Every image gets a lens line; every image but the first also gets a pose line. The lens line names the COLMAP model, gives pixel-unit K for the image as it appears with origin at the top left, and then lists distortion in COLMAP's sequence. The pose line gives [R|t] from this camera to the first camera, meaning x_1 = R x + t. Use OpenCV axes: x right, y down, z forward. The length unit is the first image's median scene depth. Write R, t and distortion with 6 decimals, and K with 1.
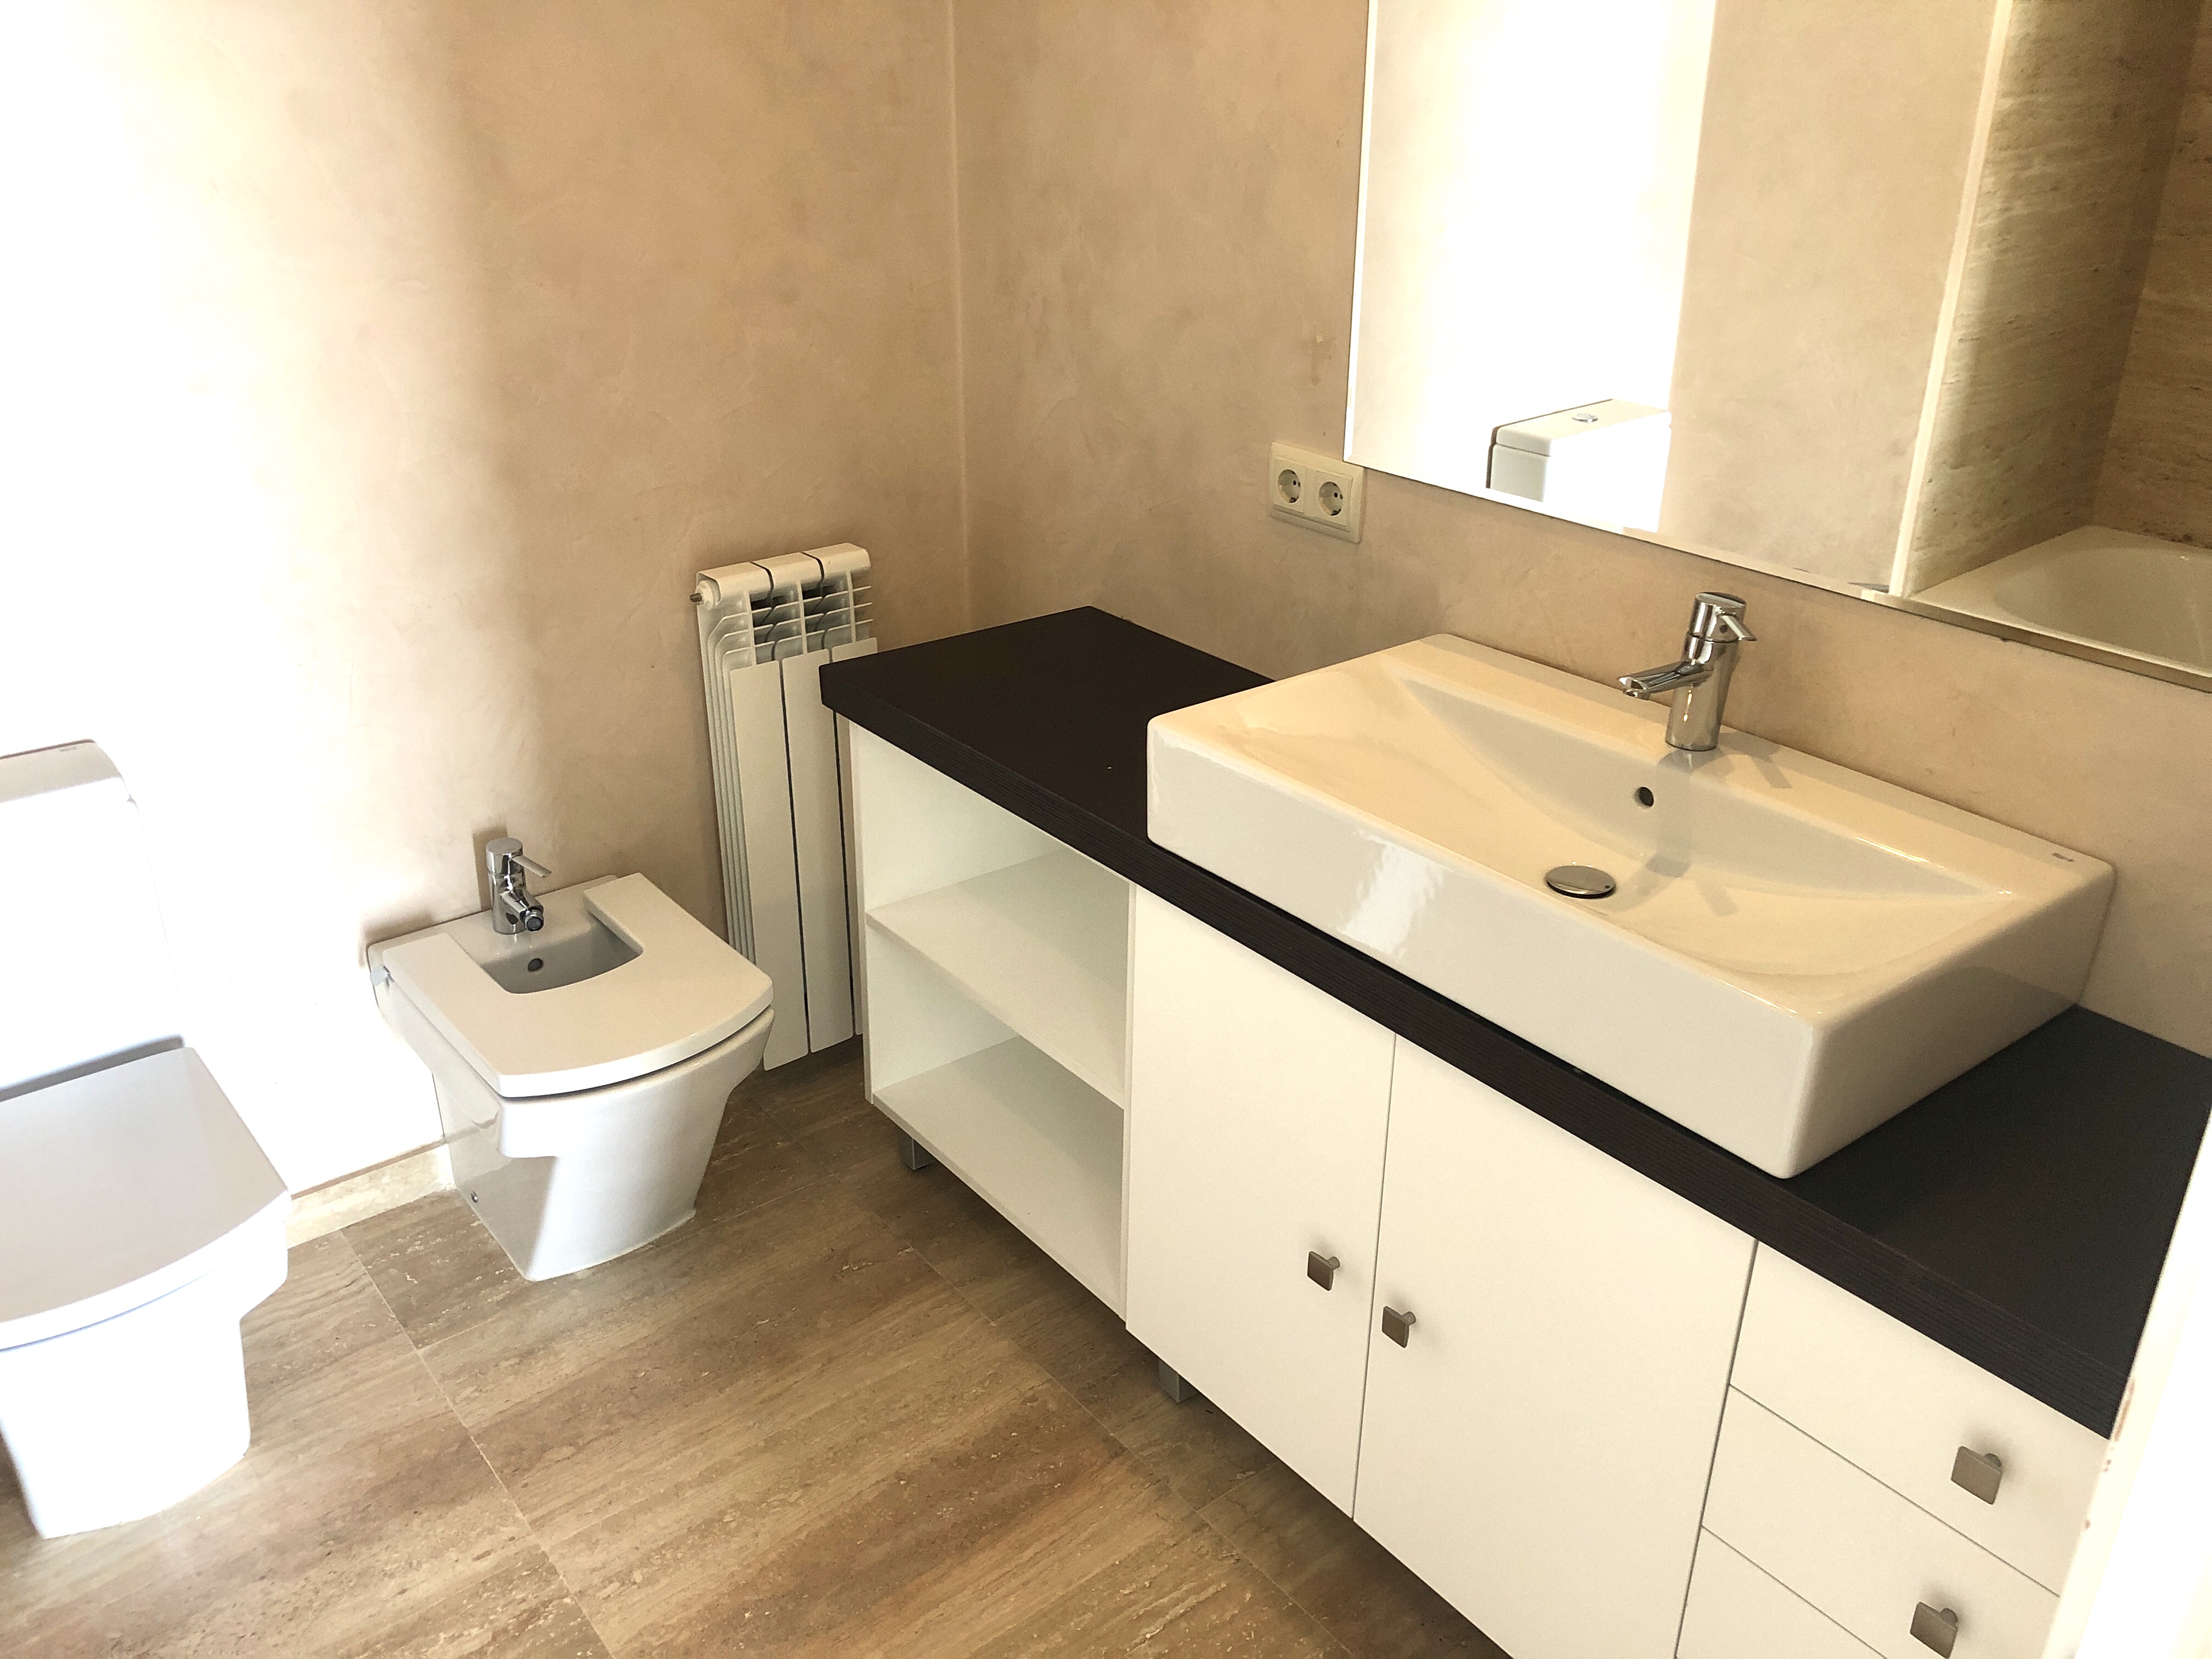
lens RADIAL K [[1752.5, 0, 1108.6], [0, 1752.5, 786.4], [0, 0, 1]] dist [-0.000541, -0.015335]
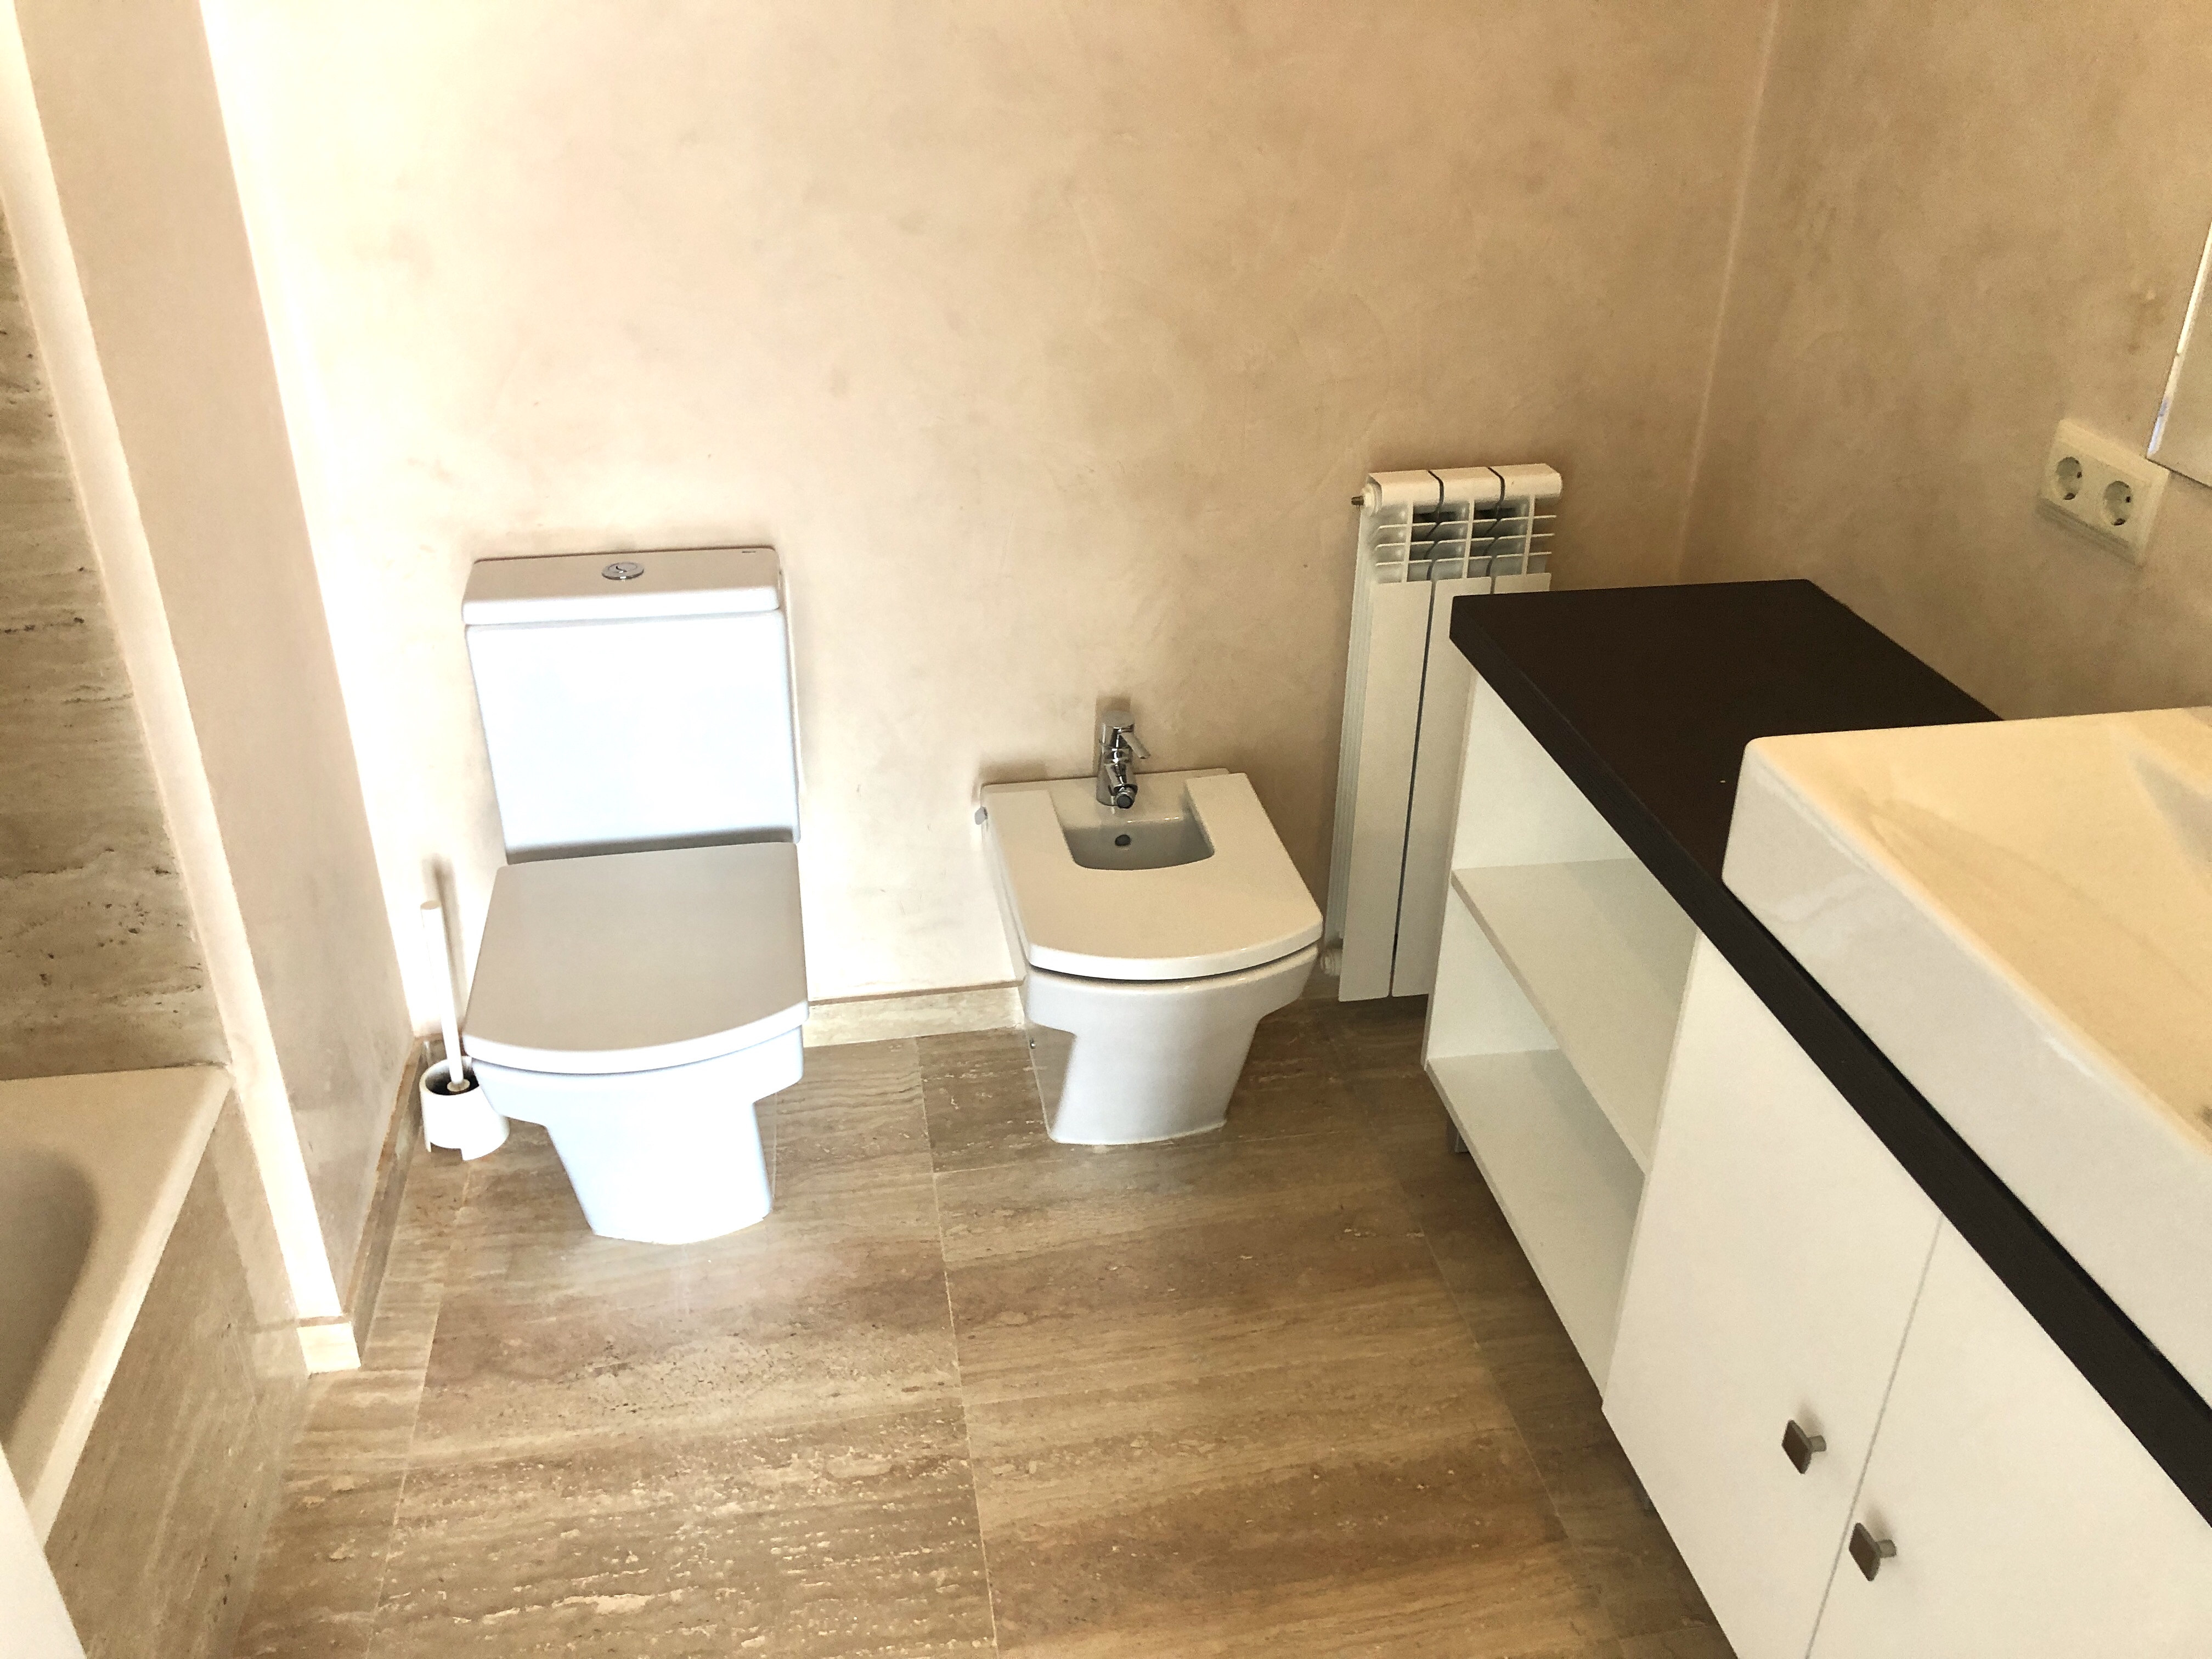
lens RADIAL K [[1752.5, 0, 1108.6], [0, 1752.5, 786.4], [0, 0, 1]] dist [-0.000541, -0.015335]
pose [[0.874222, 0.223933, -0.430801, 0.095697], [-0.194214, 0.974495, 0.112430, -0.041584], [0.444990, -0.014621, 0.895416, 0.106349]]
